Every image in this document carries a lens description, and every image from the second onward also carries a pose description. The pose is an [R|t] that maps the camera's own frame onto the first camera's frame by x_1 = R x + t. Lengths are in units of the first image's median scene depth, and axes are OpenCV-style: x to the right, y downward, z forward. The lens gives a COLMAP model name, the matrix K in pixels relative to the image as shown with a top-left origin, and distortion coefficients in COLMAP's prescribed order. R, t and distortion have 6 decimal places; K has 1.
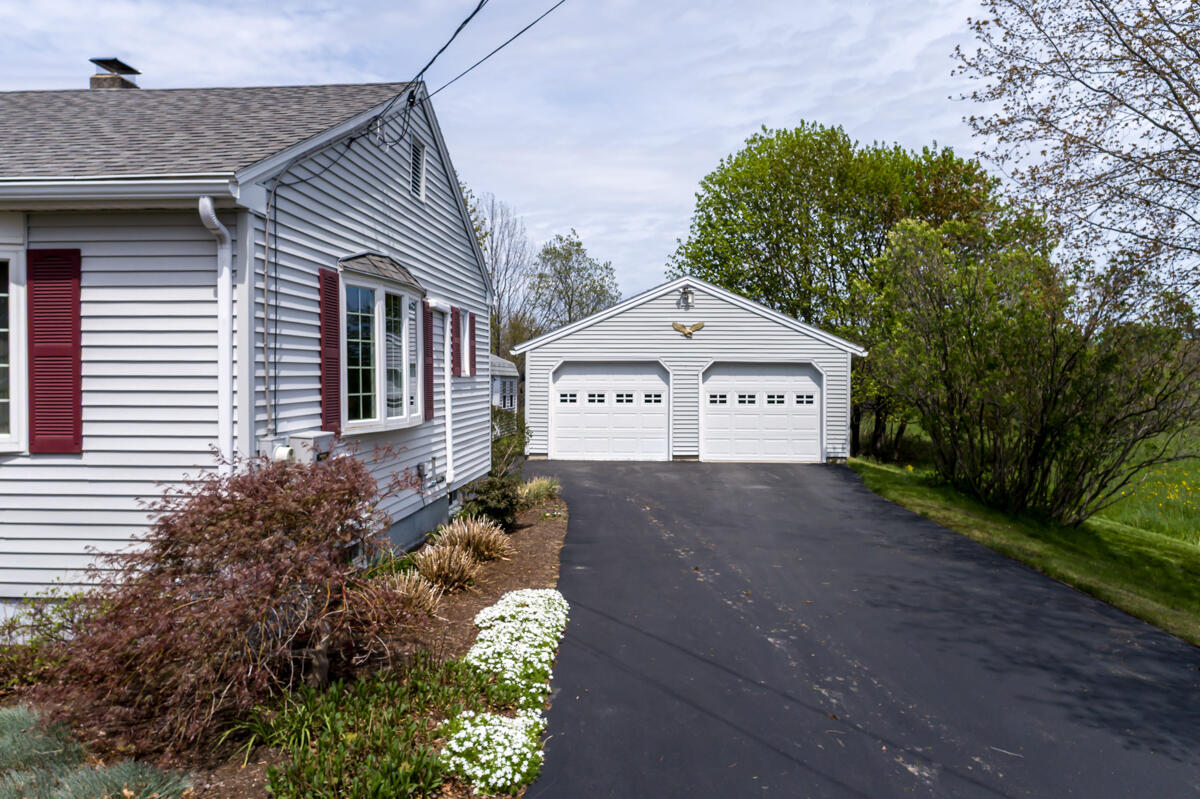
lens RADIAL K [[823.5, 0, 600.0], [0, 823.5, 392.2], [0, 0, 1]] dist [0.000904, 0.005454]
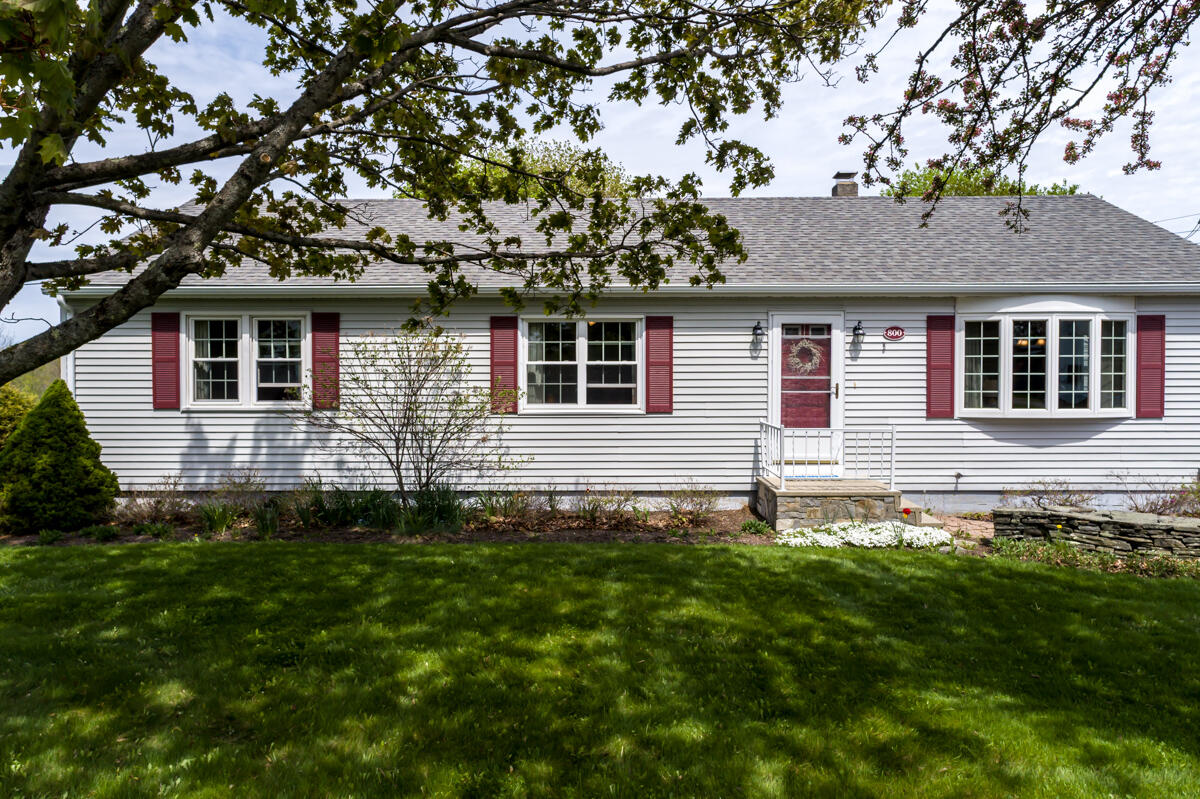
lens RADIAL K [[823.5, 0, 600.0], [0, 823.5, 392.2], [0, 0, 1]] dist [0.000904, 0.005454]
pose [[0.998483, -0.004504, 0.054877, -2.100014], [0.005239, 0.999898, -0.013252, 0.032453], [-0.054812, 0.013519, 0.998405, -0.914544]]
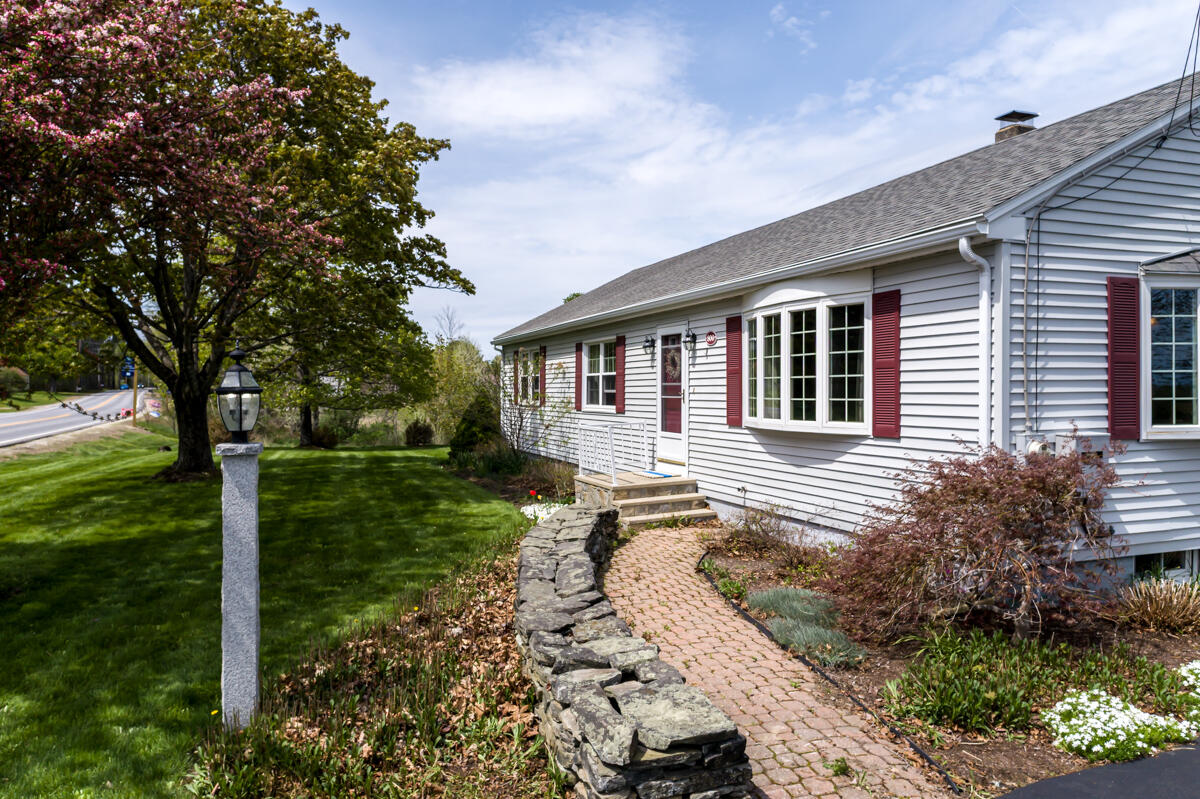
lens RADIAL K [[810.4, 0, 594.9], [0, 810.4, 401.9], [0, 0, 1]] dist [0.004575, 0.003666]
pose [[0.423336, 0.008911, -0.905929, 0.374418], [-0.011728, 0.999922, 0.004354, 0.013391], [0.905897, 0.008782, 0.423407, -0.027760]]
